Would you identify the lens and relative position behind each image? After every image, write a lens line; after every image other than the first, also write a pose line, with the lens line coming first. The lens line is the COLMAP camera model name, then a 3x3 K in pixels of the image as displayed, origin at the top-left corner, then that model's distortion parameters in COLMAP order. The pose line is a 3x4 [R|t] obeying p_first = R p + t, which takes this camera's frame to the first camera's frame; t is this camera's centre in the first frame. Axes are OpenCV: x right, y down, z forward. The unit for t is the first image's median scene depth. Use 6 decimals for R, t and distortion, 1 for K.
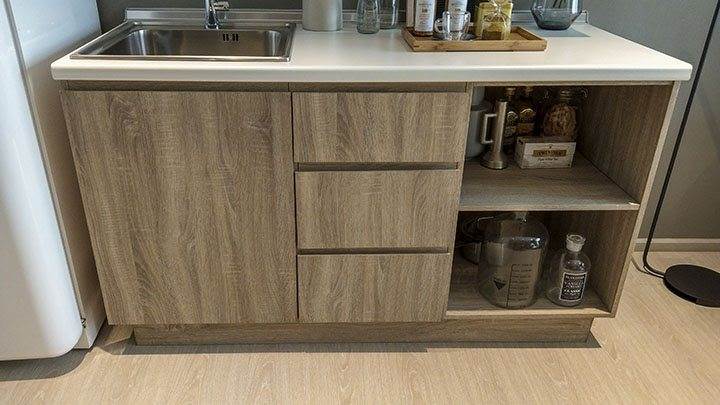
lens RADIAL K [[577.9, 0, 340.9], [0, 577.9, 202.3], [0, 0, 1]] dist [0.075050, -0.003658]
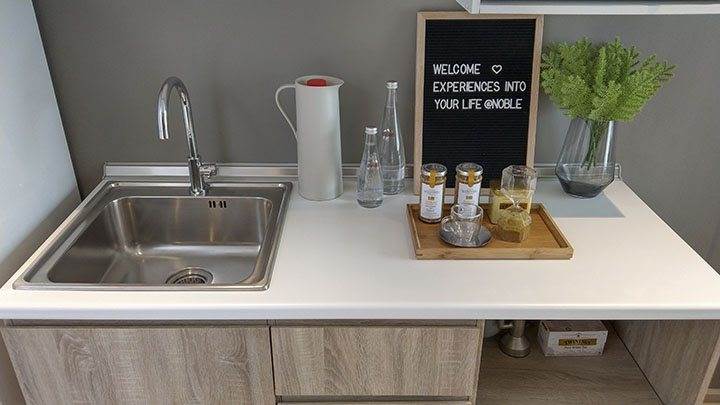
lens RADIAL K [[559.2, 0, 360.0], [0, 559.2, 202.5], [0, 0, 1]] dist [0.047681, -0.007305]
pose [[0.999598, -0.000173, -0.028354, 0.067978], [0.000507, 0.999931, 0.011763, -0.371553], [0.028350, -0.011772, 0.999529, 0.180406]]
